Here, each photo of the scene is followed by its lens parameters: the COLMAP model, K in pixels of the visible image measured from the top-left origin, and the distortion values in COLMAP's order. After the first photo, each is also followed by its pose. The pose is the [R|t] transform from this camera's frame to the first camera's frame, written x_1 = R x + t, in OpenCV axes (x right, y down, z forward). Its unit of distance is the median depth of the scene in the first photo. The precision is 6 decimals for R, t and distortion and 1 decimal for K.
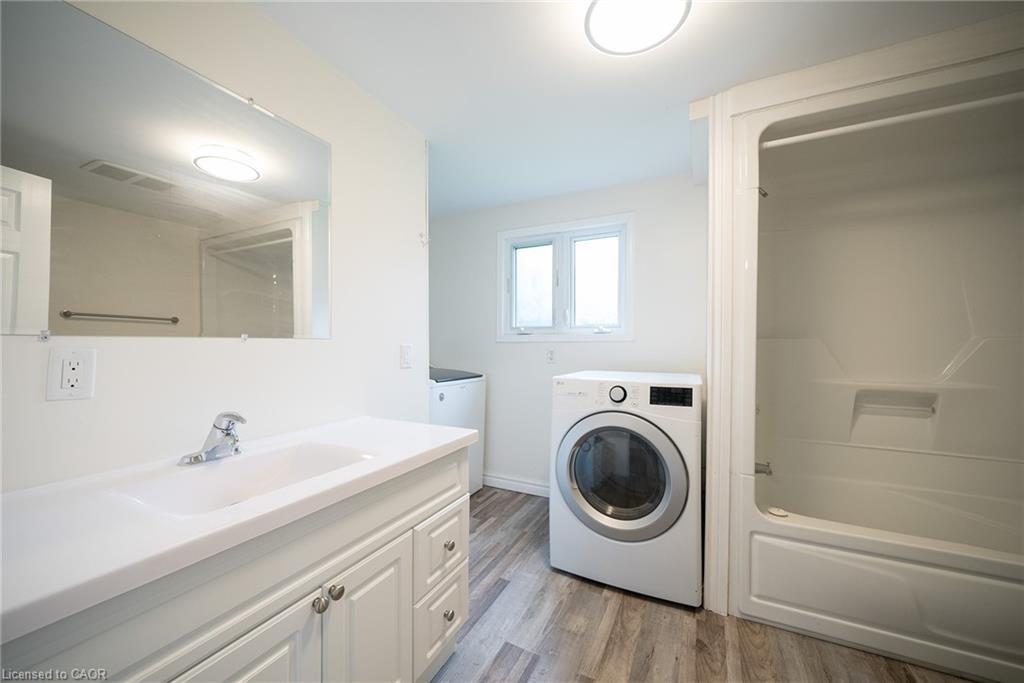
lens RADIAL K [[383.8, 0, 511.7], [0, 383.8, 343.0], [0, 0, 1]] dist [-0.001930, -0.000128]
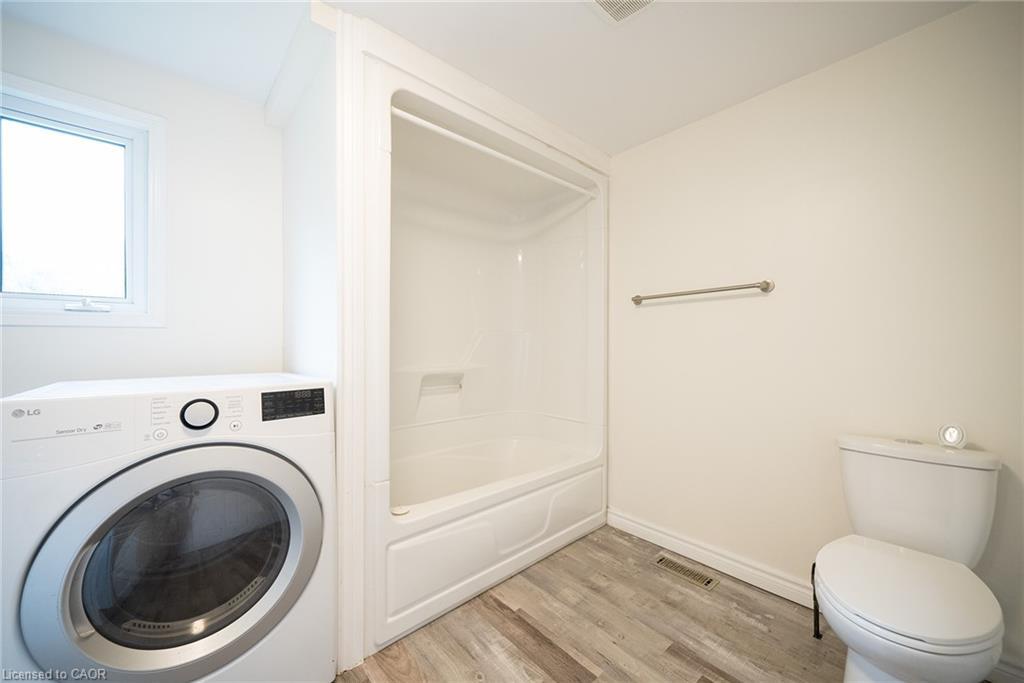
lens RADIAL K [[383.8, 0, 510.3], [0, 383.8, 344.5], [0, 0, 1]] dist [-0.001930, -0.000128]
pose [[0.371987, -0.002015, 0.928236, -0.075377], [0.000403, 0.999998, 0.002009, 0.032206], [-0.928238, -0.000373, 0.371987, 0.387803]]
